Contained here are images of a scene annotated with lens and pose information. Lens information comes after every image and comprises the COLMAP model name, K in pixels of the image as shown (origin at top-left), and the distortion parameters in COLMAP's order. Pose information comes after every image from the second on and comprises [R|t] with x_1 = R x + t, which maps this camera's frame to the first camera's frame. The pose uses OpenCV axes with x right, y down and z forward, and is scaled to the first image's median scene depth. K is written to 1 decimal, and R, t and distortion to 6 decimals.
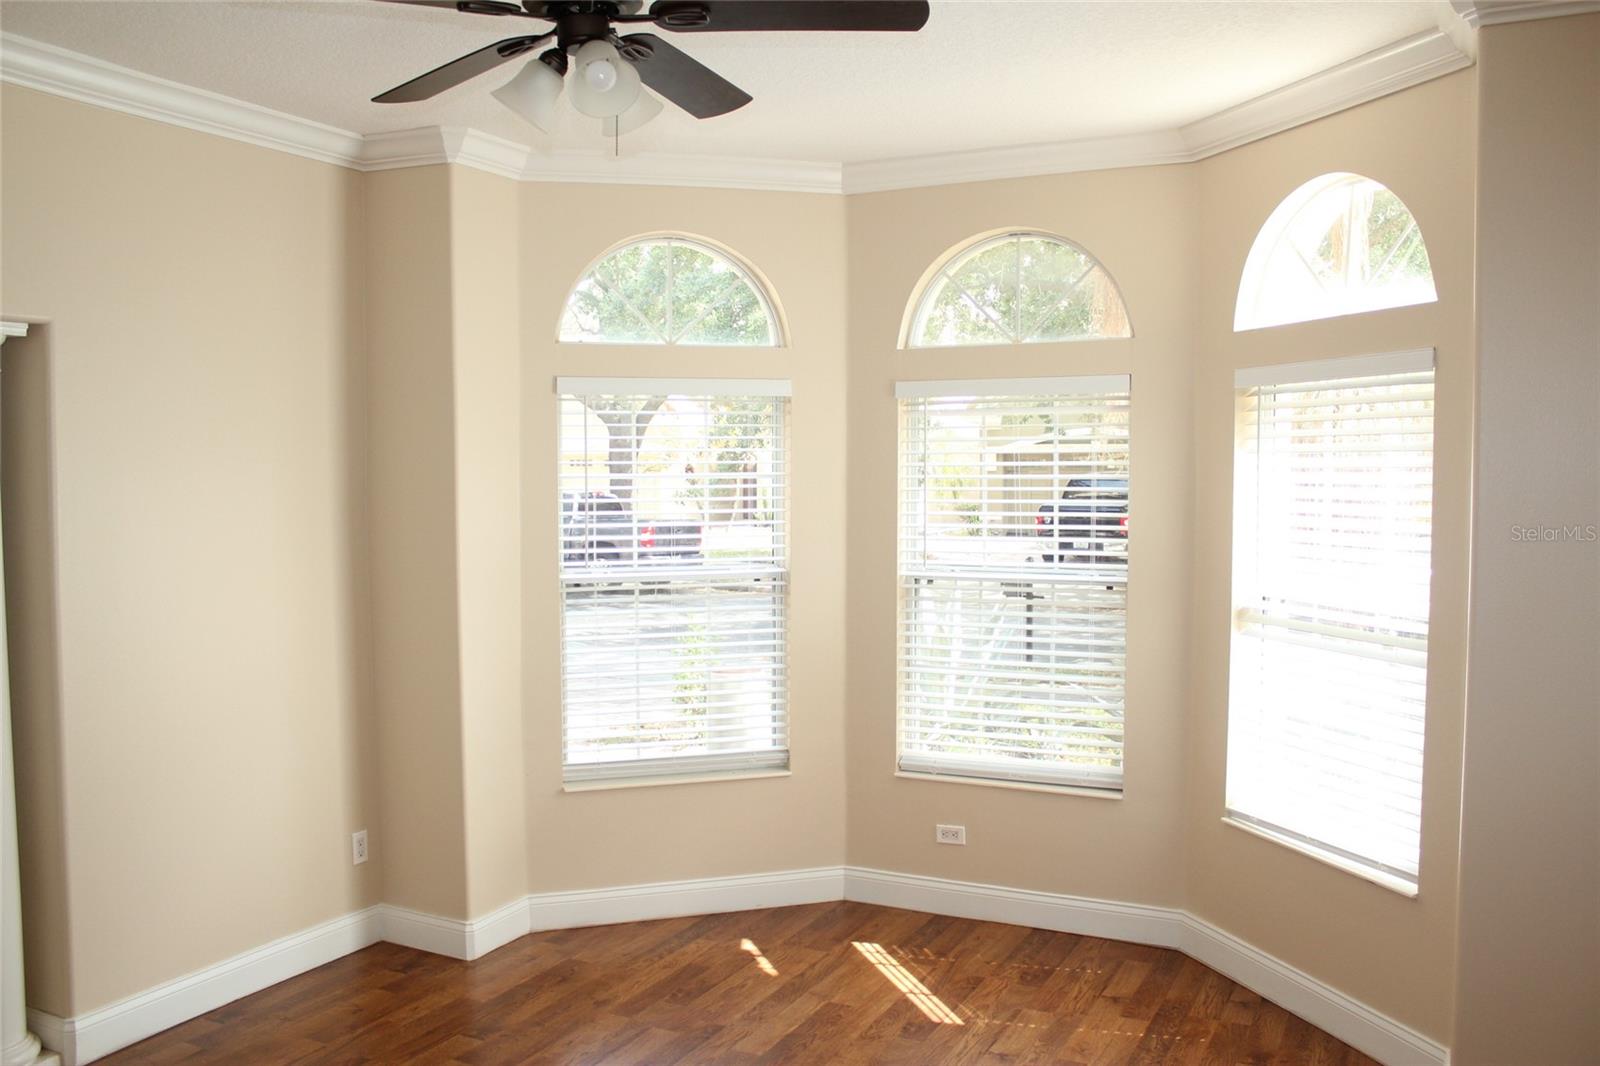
lens RADIAL K [[1371.6, 0, 800.0], [0, 1371.6, 533.0], [0, 0, 1]] dist [-0.170279, 0.150007]
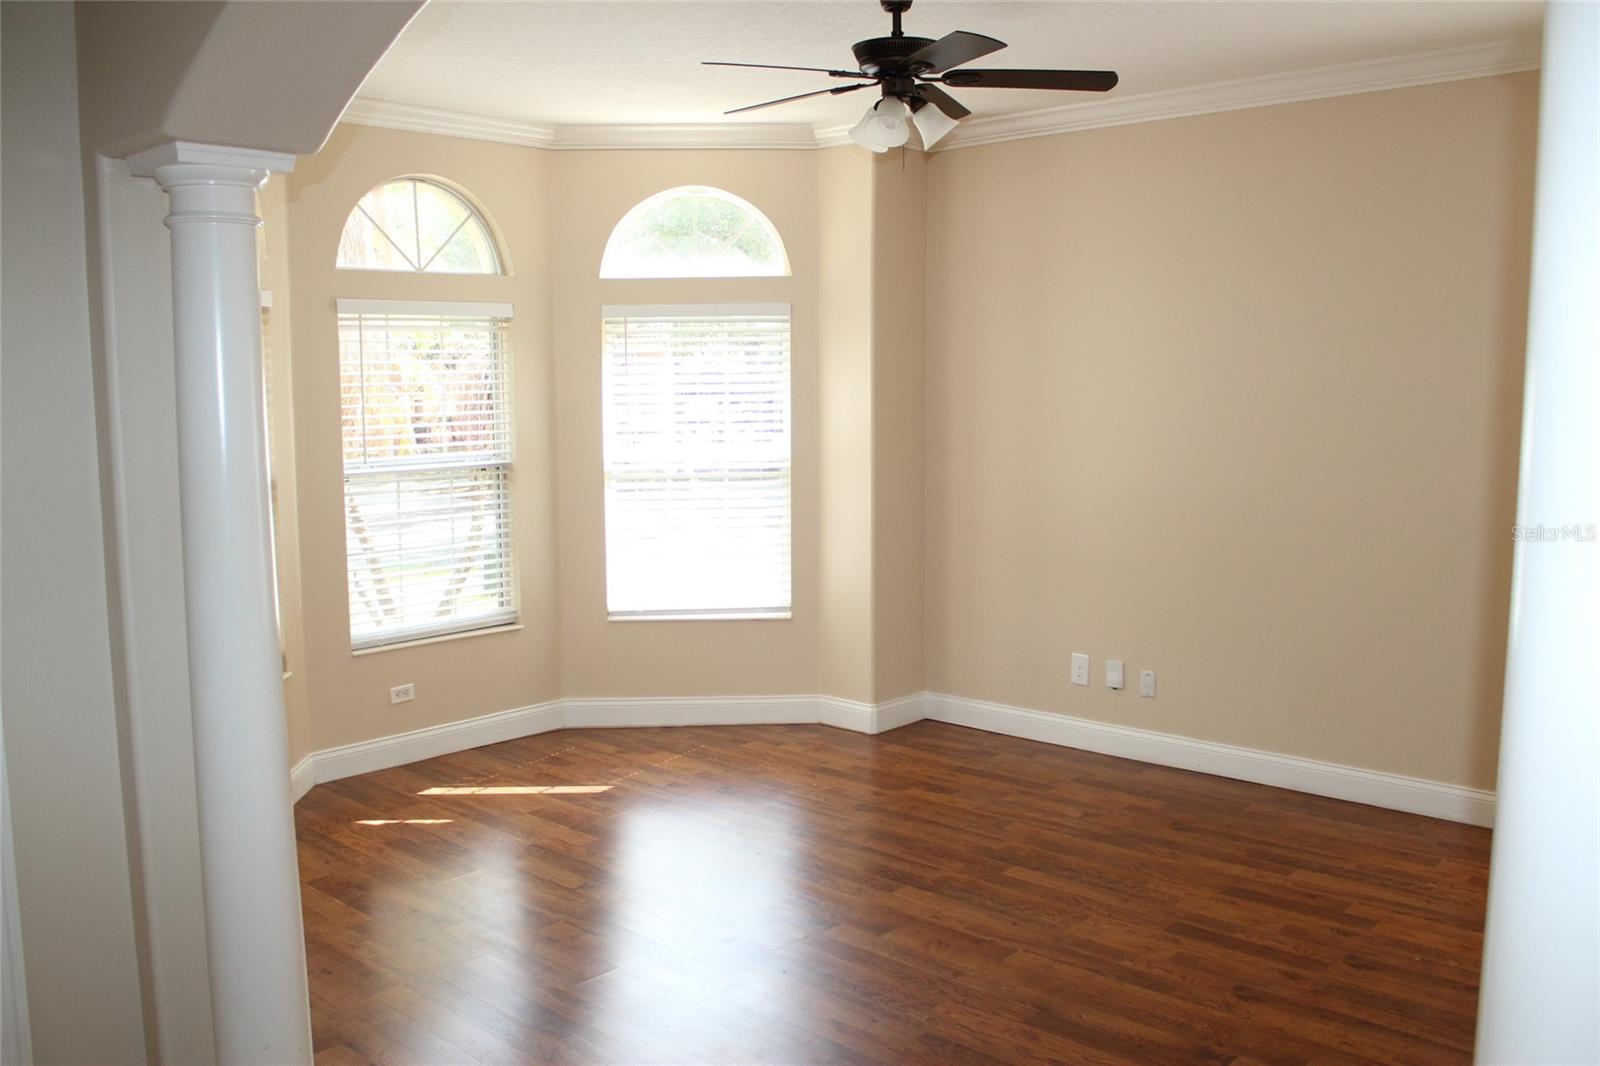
lens RADIAL K [[1398.5, 0, 800.0], [0, 1398.5, 533.0], [0, 0, 1]] dist [0.005772, 0.002213]
pose [[0.280576, -0.111377, 0.953348, -1.029962], [0.055462, 0.993467, 0.099741, -0.016465], [-0.958228, 0.024889, 0.284920, 0.369821]]
